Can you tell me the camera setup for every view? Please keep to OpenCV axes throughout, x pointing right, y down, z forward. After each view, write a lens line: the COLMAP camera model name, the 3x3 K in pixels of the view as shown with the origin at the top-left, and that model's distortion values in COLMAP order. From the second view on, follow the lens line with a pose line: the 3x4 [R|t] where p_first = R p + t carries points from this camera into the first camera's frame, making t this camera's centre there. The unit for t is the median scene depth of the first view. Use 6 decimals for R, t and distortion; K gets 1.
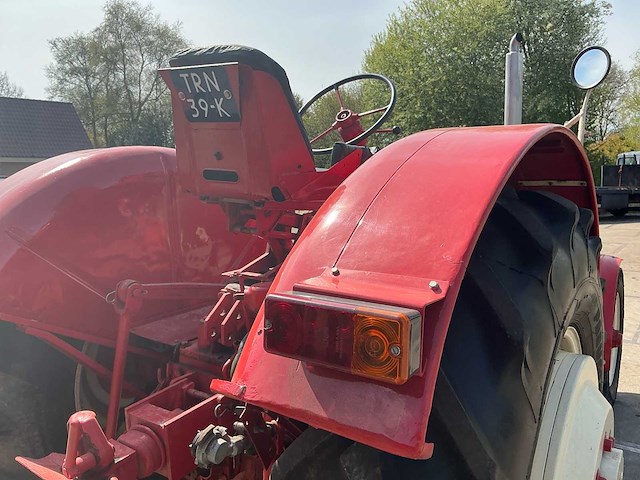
lens RADIAL K [[532.1, 0, 320.0], [0, 532.1, 240.0], [0, 0, 1]] dist [0.111068, -0.195592]
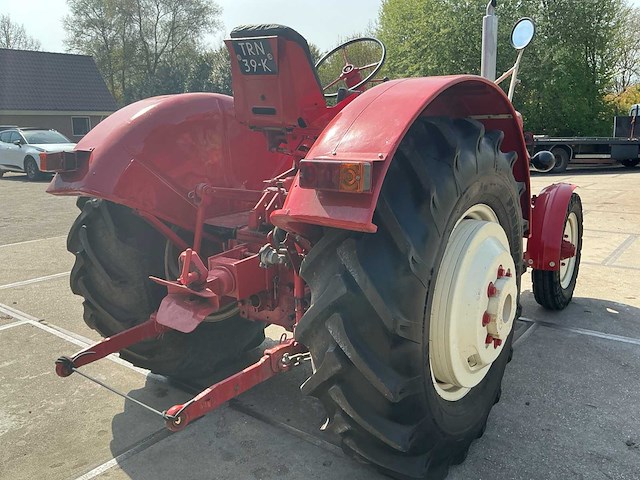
lens RADIAL K [[532.1, 0, 320.0], [0, 532.1, 240.0], [0, 0, 1]] dist [0.111068, -0.195592]
pose [[0.999550, 0.003796, -0.029771, 0.018204], [-0.001297, 0.996507, 0.083502, 0.109457], [0.029984, -0.083426, 0.996063, -0.506122]]
